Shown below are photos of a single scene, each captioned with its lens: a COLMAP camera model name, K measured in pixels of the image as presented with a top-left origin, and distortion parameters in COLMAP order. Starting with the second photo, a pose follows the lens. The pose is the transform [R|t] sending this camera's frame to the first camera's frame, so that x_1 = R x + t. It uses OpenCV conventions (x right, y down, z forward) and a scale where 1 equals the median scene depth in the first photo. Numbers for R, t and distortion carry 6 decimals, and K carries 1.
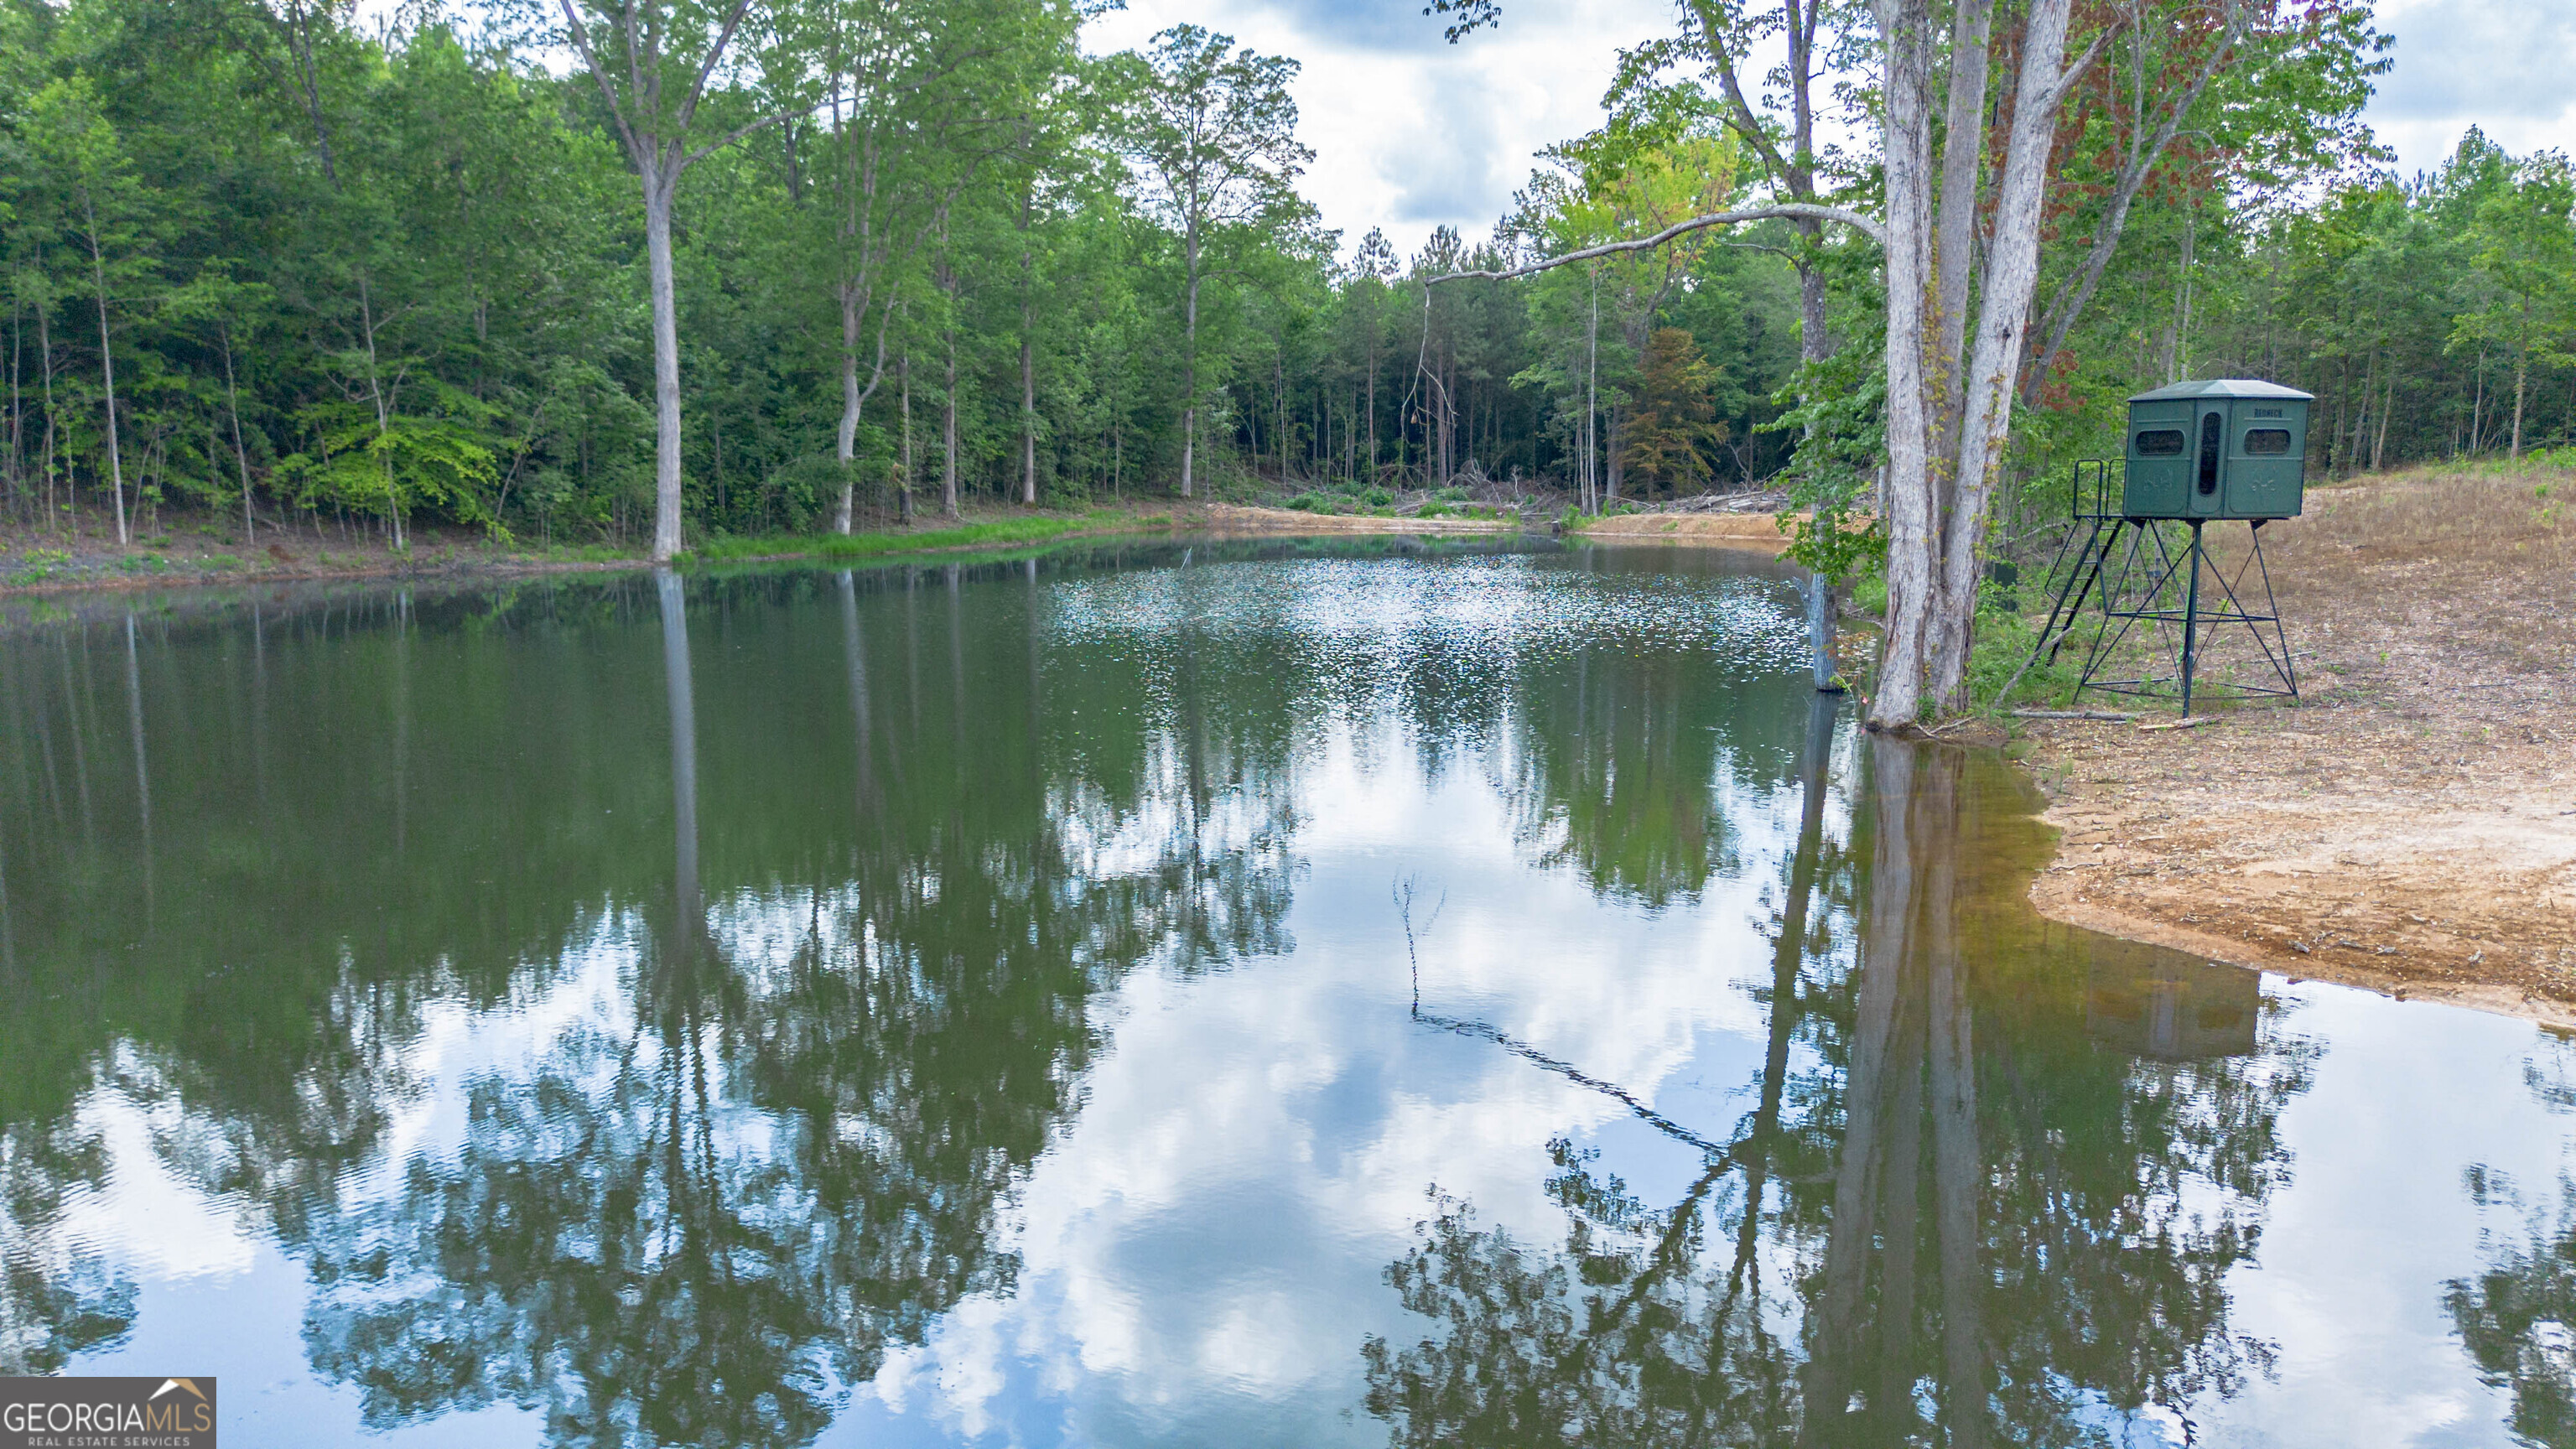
lens RADIAL K [[1804.2, 0, 1298.3], [0, 1804.2, 781.6], [0, 0, 1]] dist [0.078794, -0.091822]
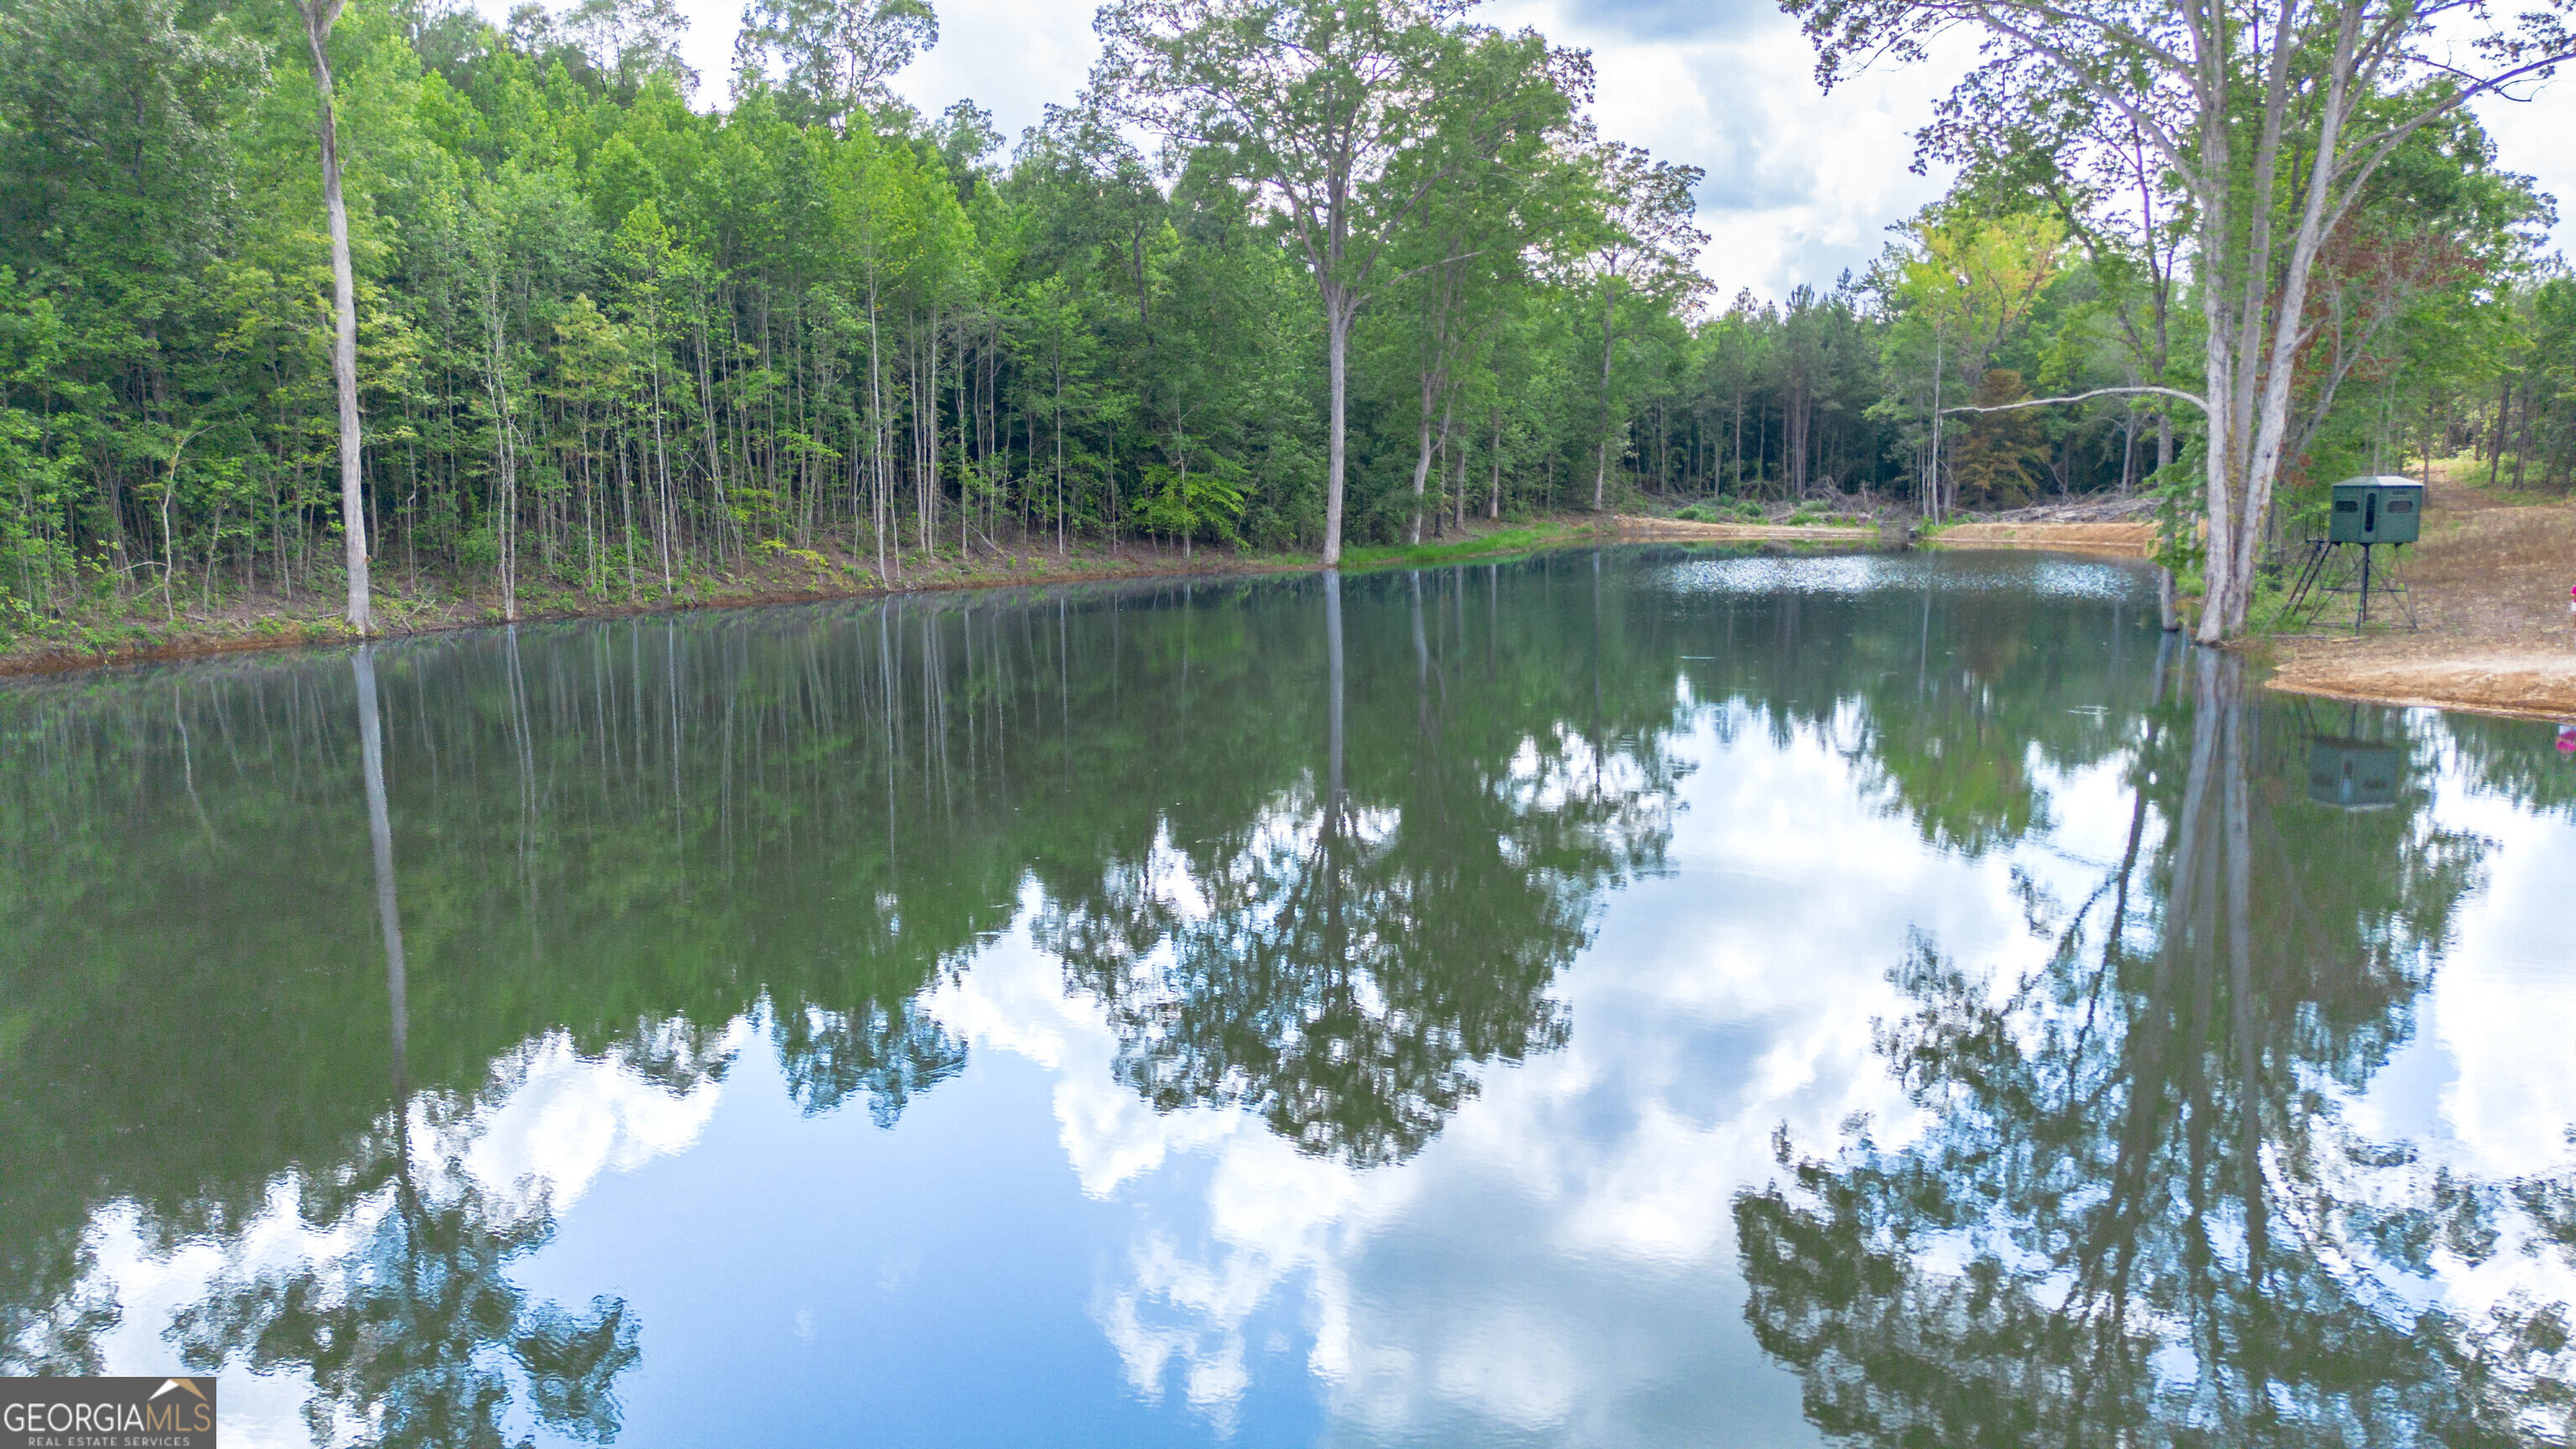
lens RADIAL K [[1804.2, 0, 1298.3], [0, 1804.2, 781.6], [0, 0, 1]] dist [0.078794, -0.091822]
pose [[0.991175, 0.015811, -0.131612, -0.105623], [-0.015678, 0.999875, 0.002048, 0.034780], [0.131628, 0.000033, 0.991299, -0.299856]]
